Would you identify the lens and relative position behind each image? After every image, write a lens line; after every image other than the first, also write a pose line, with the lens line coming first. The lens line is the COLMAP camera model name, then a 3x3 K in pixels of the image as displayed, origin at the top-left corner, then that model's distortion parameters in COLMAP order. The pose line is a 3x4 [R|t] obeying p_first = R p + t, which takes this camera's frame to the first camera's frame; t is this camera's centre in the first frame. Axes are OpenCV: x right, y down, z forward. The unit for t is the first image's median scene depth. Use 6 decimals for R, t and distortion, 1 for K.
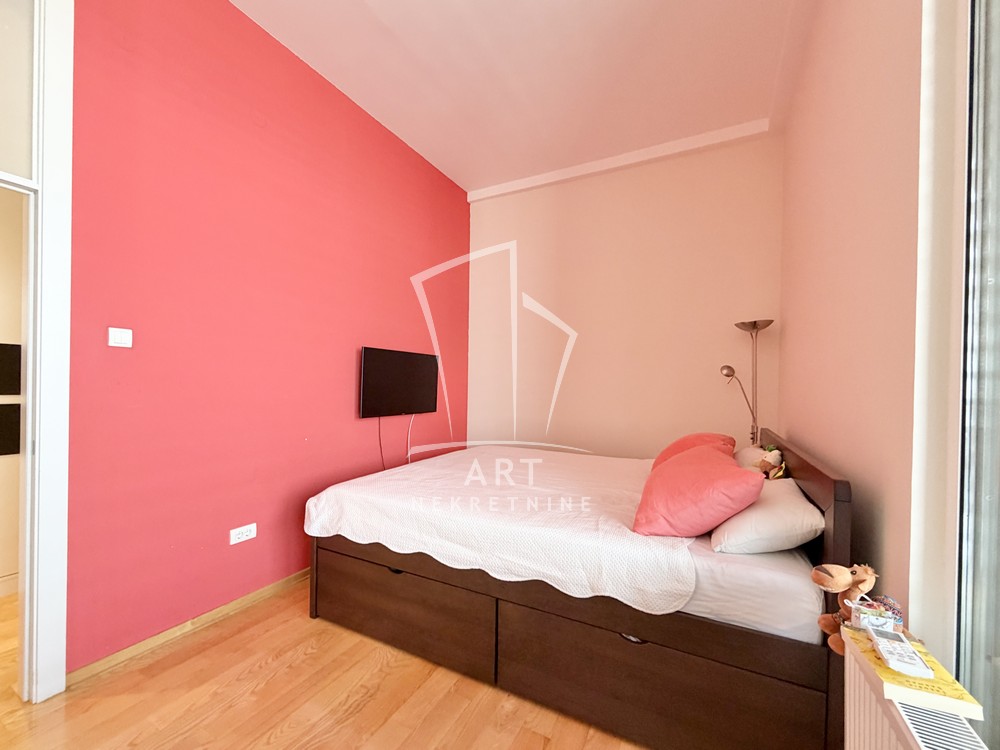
lens RADIAL K [[398.8, 0, 498.5], [0, 398.8, 385.7], [0, 0, 1]] dist [0.000317, -0.000061]
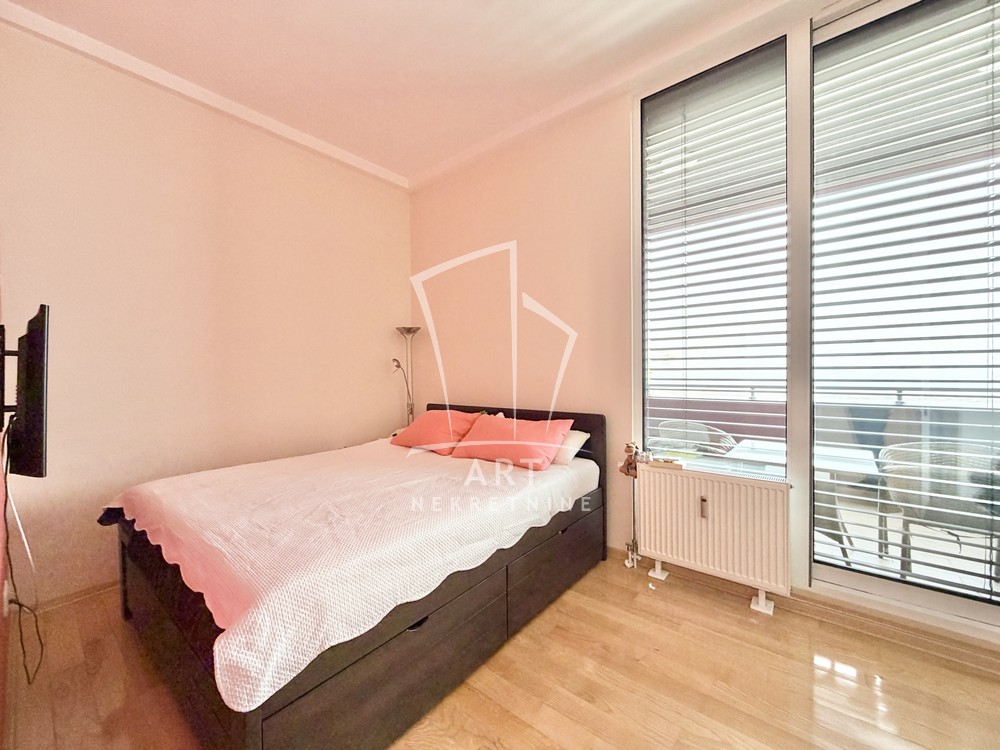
lens RADIAL K [[398.8, 0, 498.8], [0, 398.8, 369.5], [0, 0, 1]] dist [0.000317, -0.000061]
pose [[0.191133, -0.008982, 0.981523, -0.979639], [0.005014, 0.999954, 0.008174, -0.040975], [-0.981551, 0.003359, 0.191169, 0.683947]]
